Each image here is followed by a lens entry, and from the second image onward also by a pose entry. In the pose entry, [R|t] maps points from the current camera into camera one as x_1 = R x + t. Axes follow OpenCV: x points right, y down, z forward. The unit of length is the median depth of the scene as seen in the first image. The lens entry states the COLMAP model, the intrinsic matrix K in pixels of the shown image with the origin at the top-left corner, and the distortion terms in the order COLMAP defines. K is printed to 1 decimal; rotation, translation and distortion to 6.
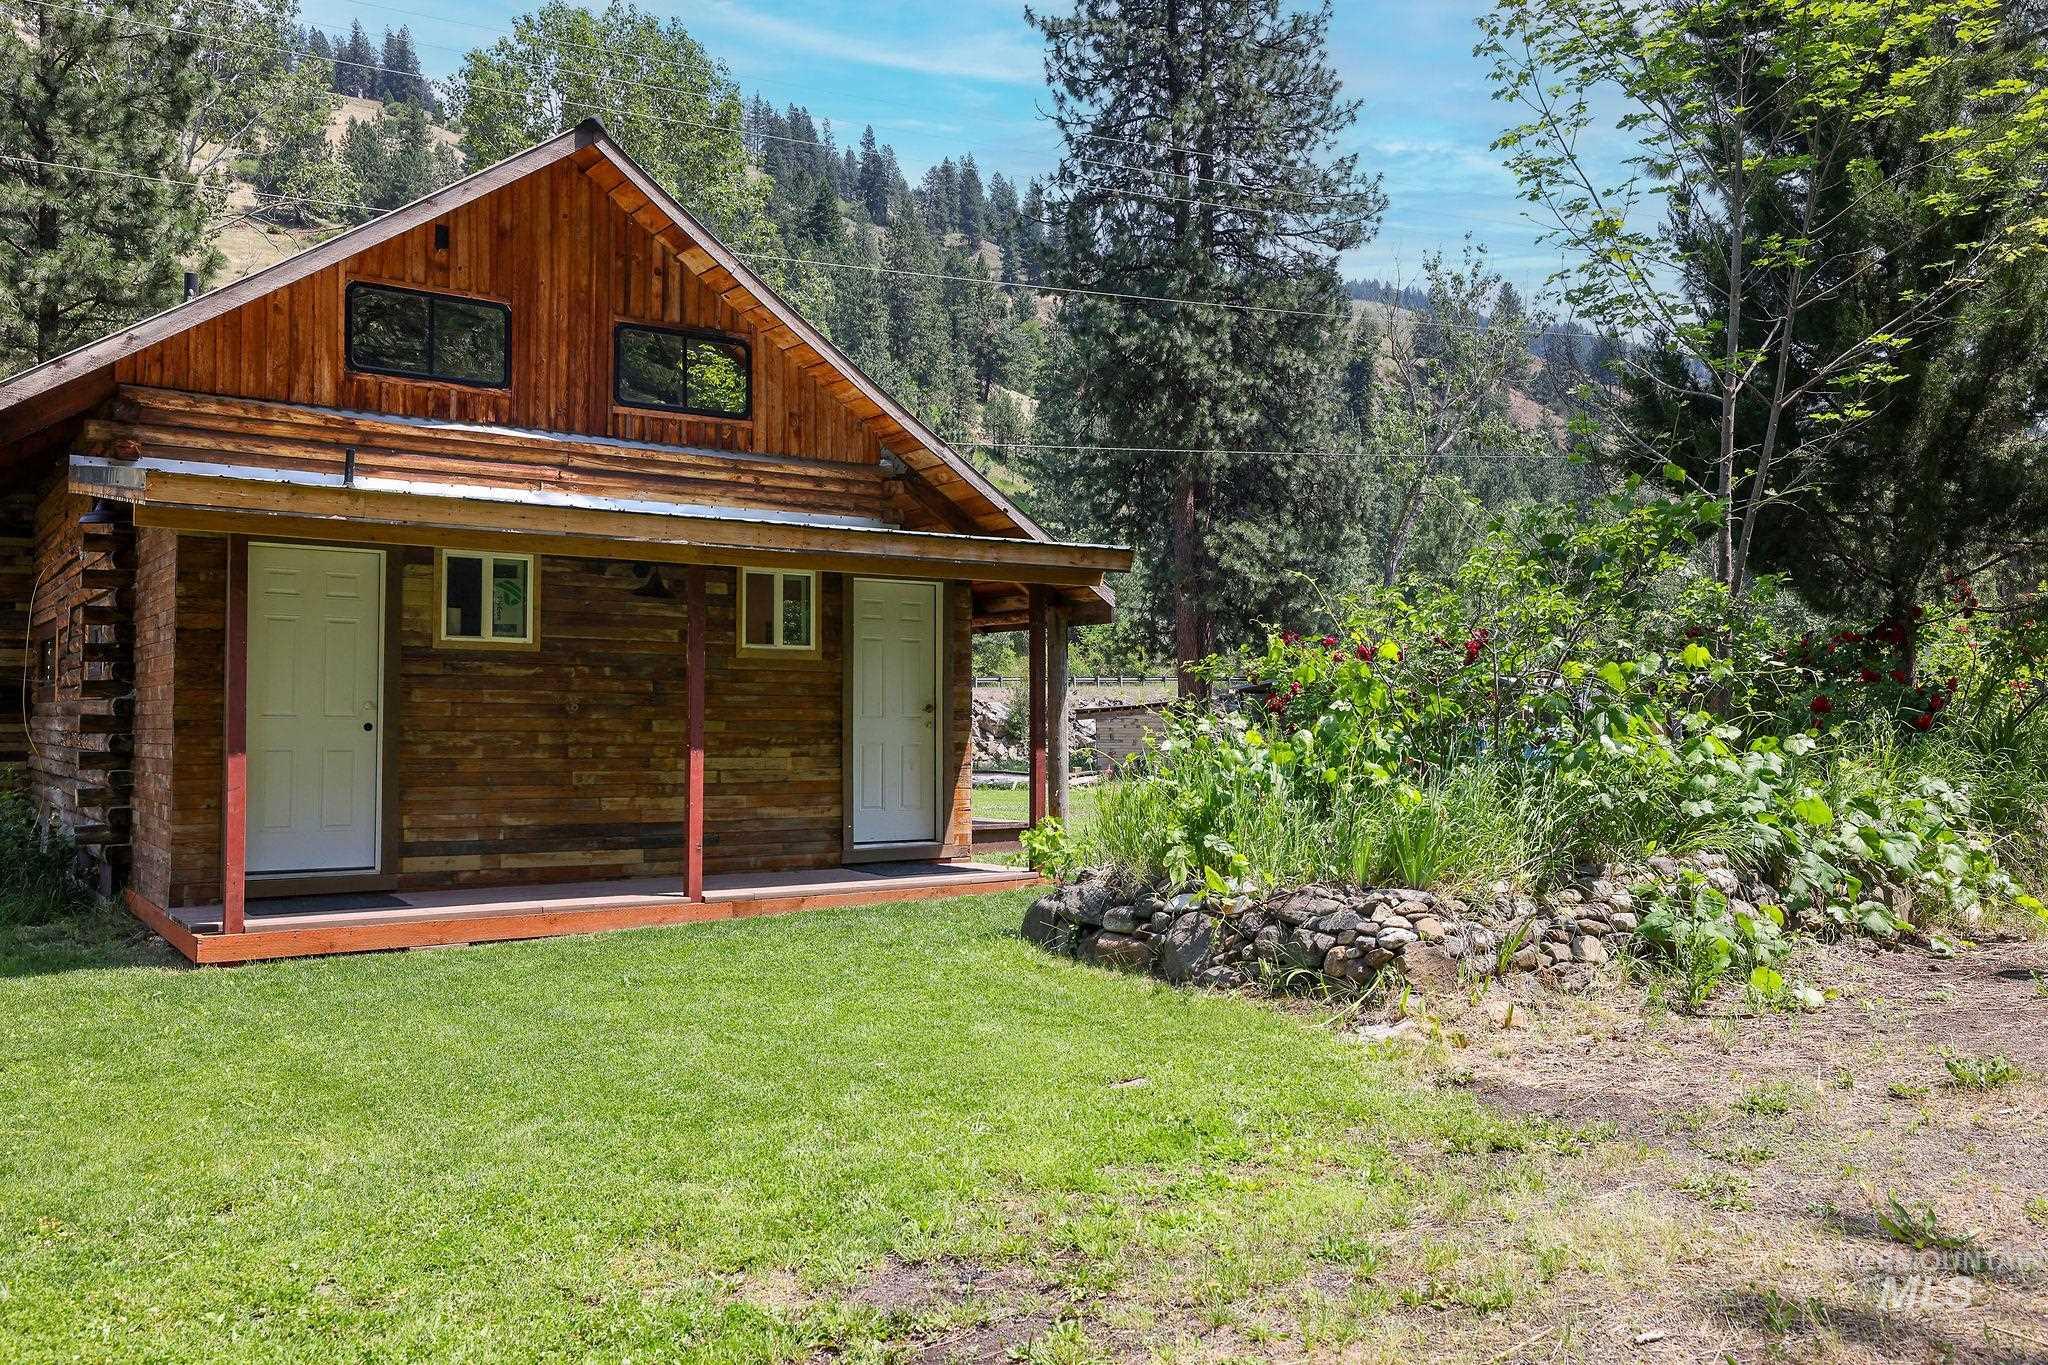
lens RADIAL K [[1674.0, 0, 1024.0], [0, 1674.0, 682.5], [0, 0, 1]] dist [0.064449, -0.004448]
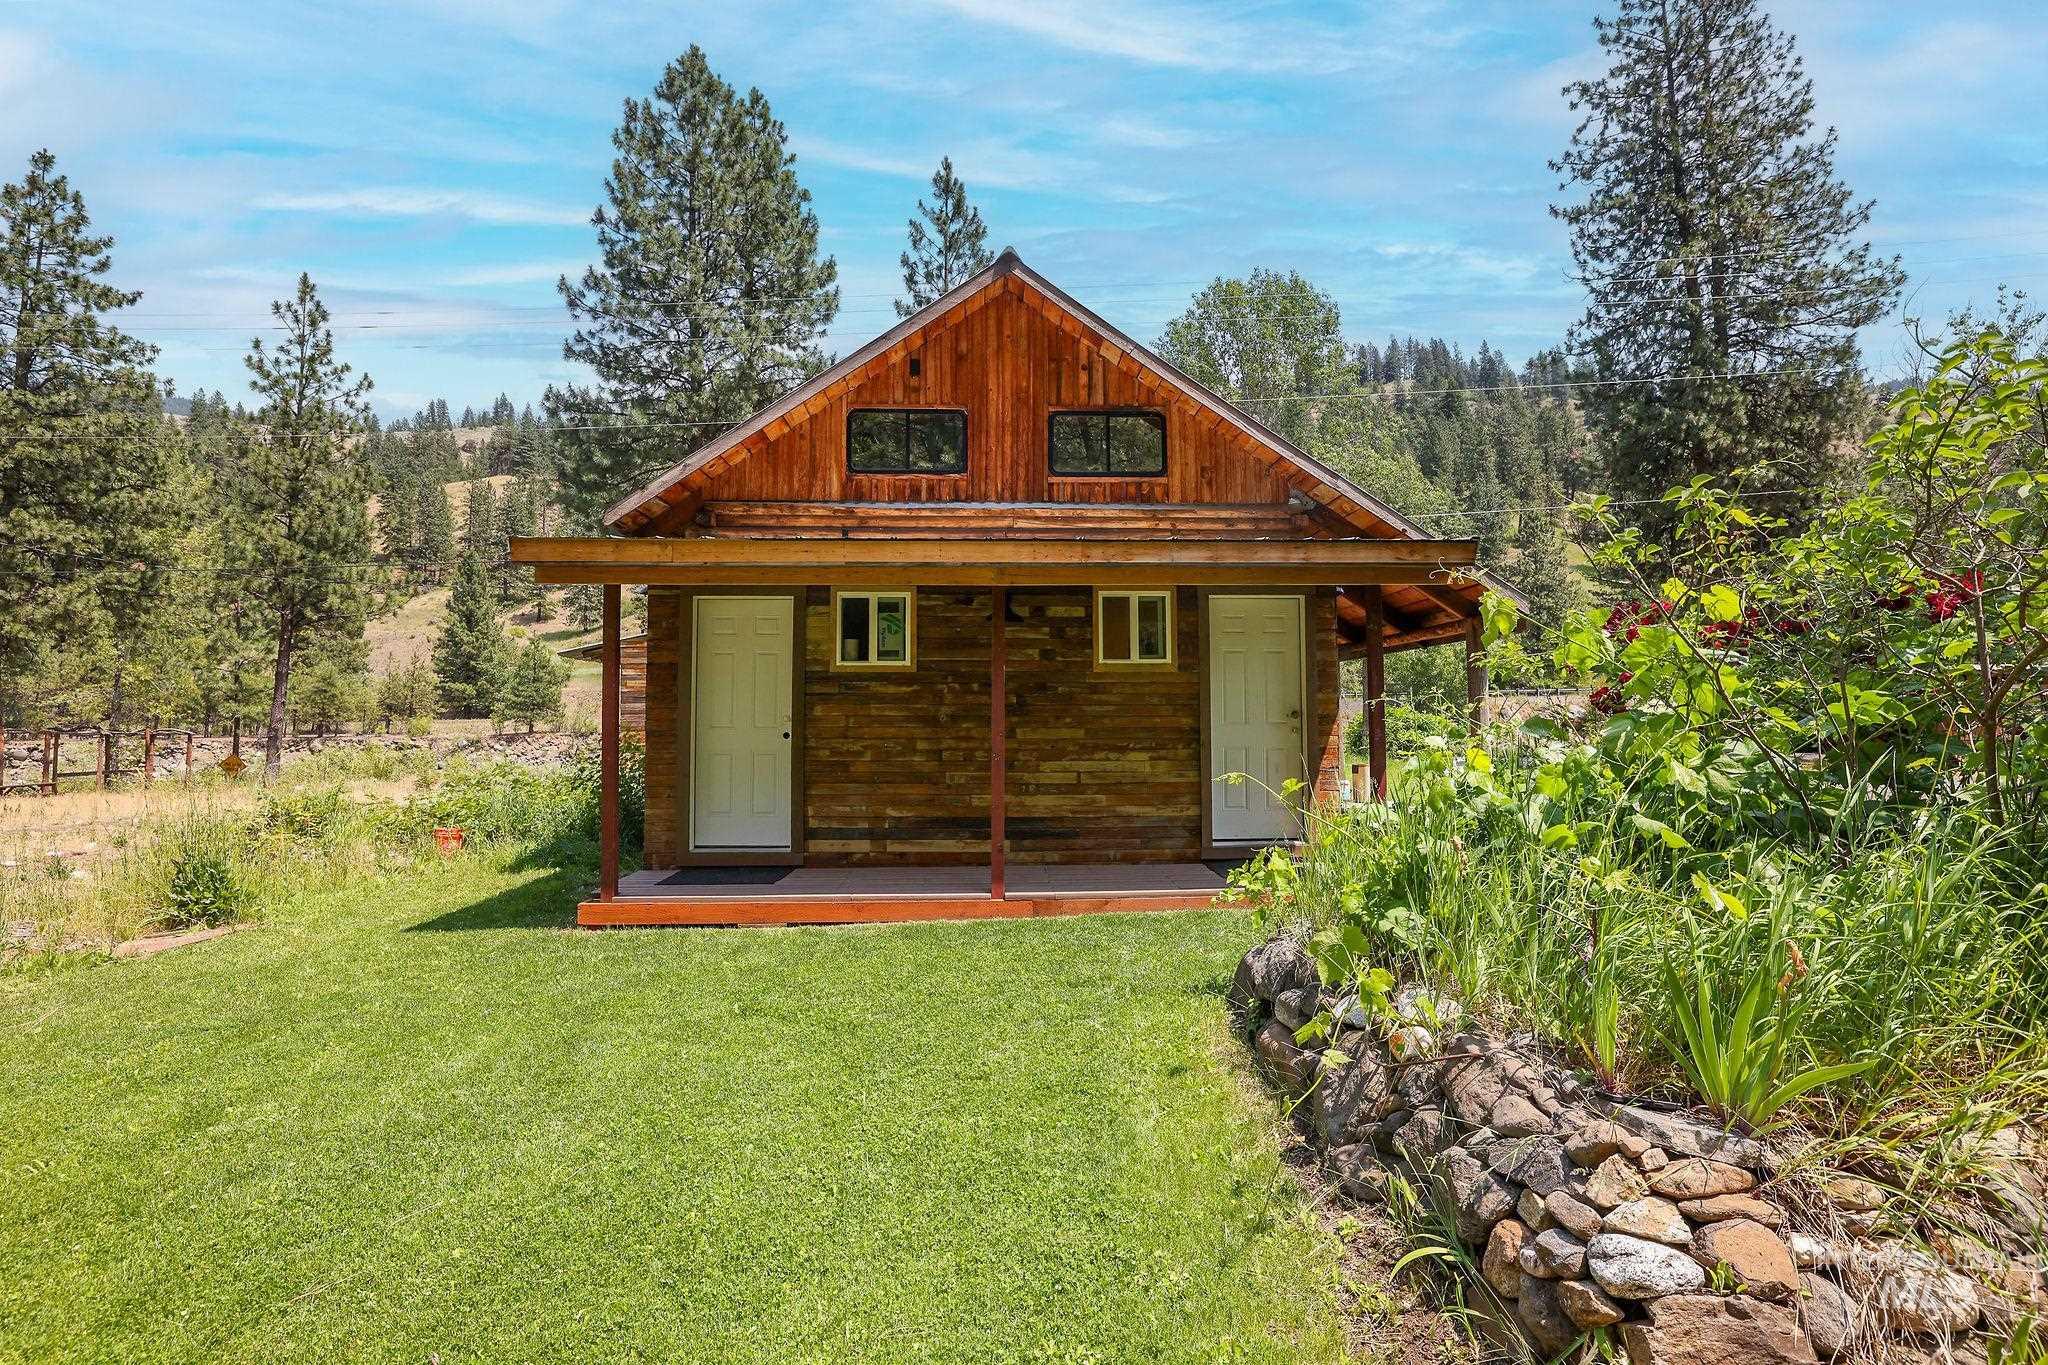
lens RADIAL K [[960.8, 0, 1024.0], [0, 960.8, 682.5], [0, 0, 1]] dist [-0.049995, 0.031199]
pose [[0.846505, -0.029607, -0.531556, 0.119877], [0.021296, 0.999536, -0.021759, 0.004753], [0.531954, 0.007099, 0.846744, 0.390772]]
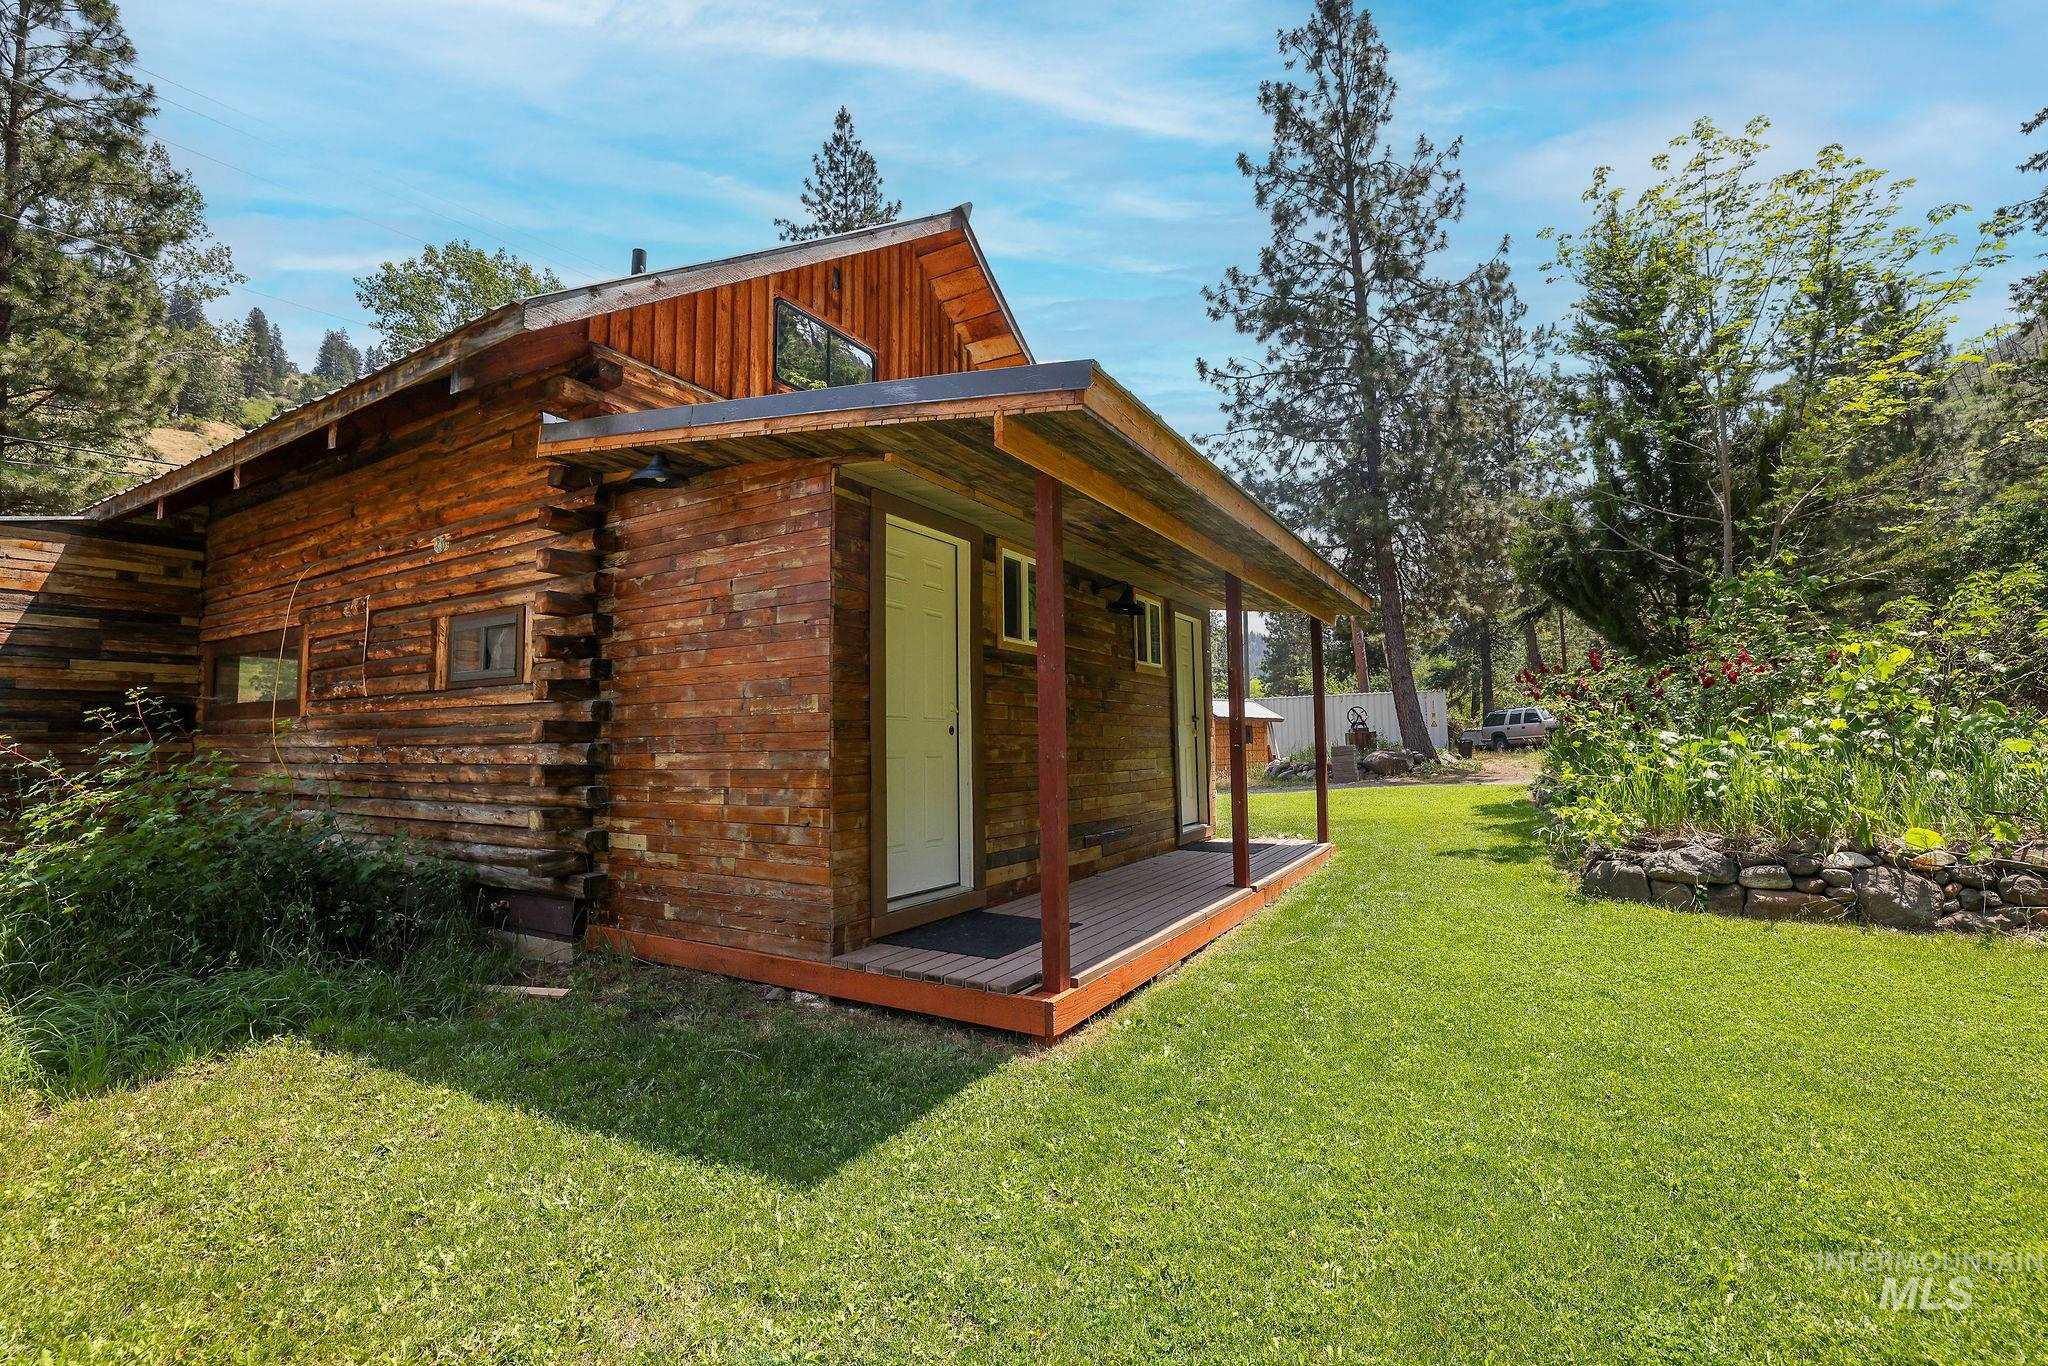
lens RADIAL K [[878.4, 0, 1018.8], [0, 878.4, 681.3], [0, 0, 1]] dist [-0.045594, 0.017551]
pose [[0.902045, 0.014535, 0.431398, -0.455097], [0.004681, 0.999045, -0.043448, 0.016268], [-0.431617, 0.041212, 0.901115, 0.446197]]
